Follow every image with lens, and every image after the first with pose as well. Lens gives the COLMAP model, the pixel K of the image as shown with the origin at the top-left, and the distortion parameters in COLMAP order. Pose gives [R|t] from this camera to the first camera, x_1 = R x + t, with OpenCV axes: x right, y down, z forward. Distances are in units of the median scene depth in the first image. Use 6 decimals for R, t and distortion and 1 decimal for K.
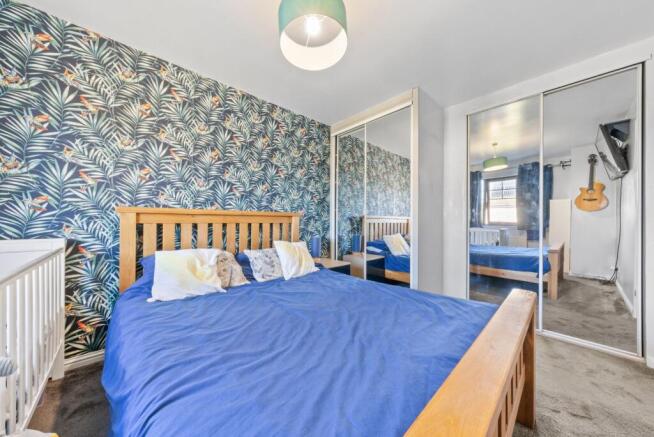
lens RADIAL K [[224.3, 0, 350.4], [0, 224.3, 221.8], [0, 0, 1]] dist [0.000000, 0.000535]
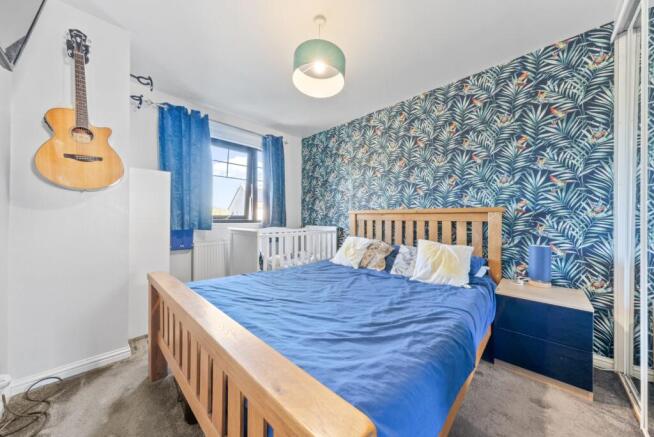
lens RADIAL K [[224.3, 0, 328.8], [0, 224.3, 219.2], [0, 0, 1]] dist [0.000000, 0.000535]
pose [[0.008260, -0.001521, -0.999965, 0.516918], [-0.008077, 0.999966, -0.001588, 0.003686], [0.999933, 0.008090, 0.008247, 0.528903]]
